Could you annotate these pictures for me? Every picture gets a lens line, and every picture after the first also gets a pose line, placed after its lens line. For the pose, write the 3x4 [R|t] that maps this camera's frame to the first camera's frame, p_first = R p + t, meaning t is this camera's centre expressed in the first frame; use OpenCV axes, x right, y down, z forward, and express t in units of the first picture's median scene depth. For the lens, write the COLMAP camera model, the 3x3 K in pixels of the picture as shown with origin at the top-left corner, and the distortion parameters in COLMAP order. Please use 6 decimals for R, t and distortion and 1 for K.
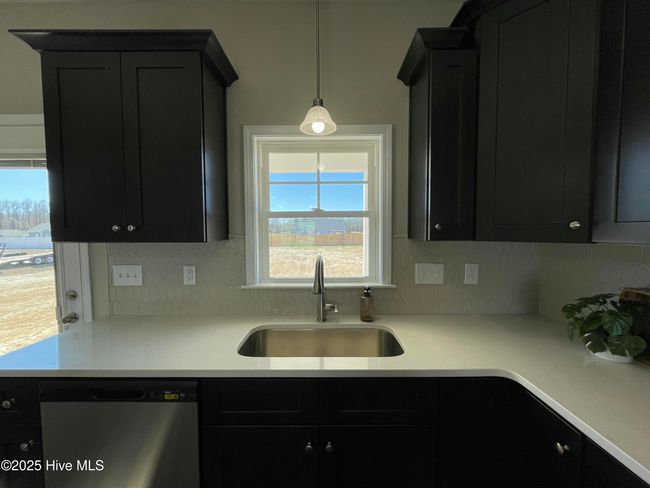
lens RADIAL K [[265.5, 0, 321.5], [0, 265.5, 242.6], [0, 0, 1]] dist [-0.001055, -0.000632]
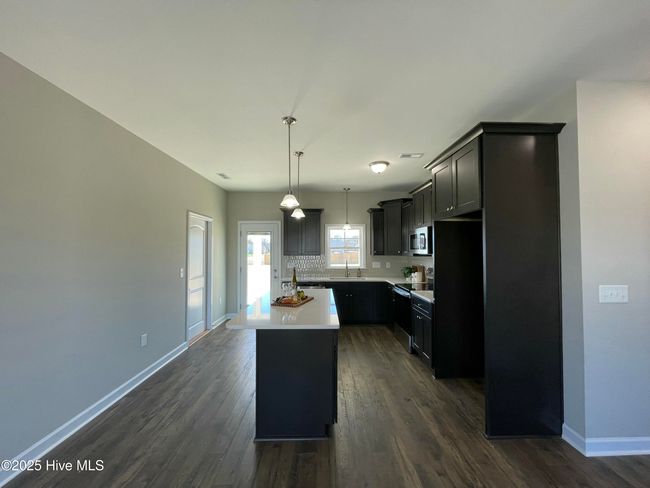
lens RADIAL K [[265.5, 0, 326.7], [0, 265.5, 244.0], [0, 0, 1]] dist [-0.001055, -0.000632]
pose [[0.999716, 0.006978, 0.022803, -0.350855], [-0.005423, 0.997701, -0.067546, 0.082974], [-0.023222, 0.067403, 0.997456, -2.592057]]
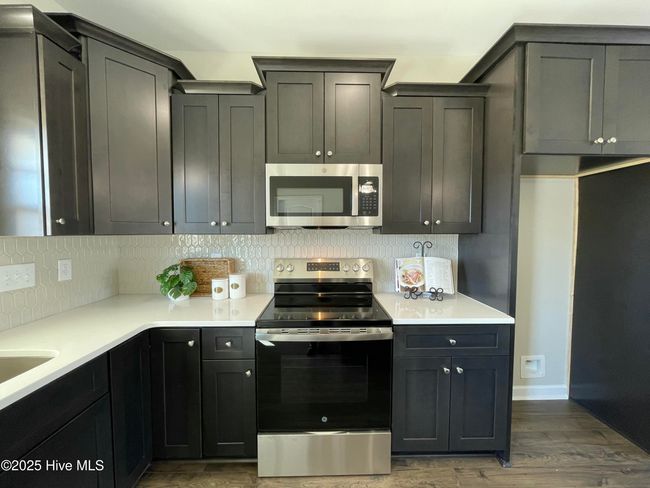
lens RADIAL K [[251.4, 0, 325.1], [0, 251.4, 241.2], [0, 0, 1]] dist [0.000405, 0.000000]
pose [[-0.022170, -0.037340, 0.999057, -0.405486], [0.047253, 0.998146, 0.038354, 0.019203], [-0.998637, 0.048059, -0.020365, 0.034217]]
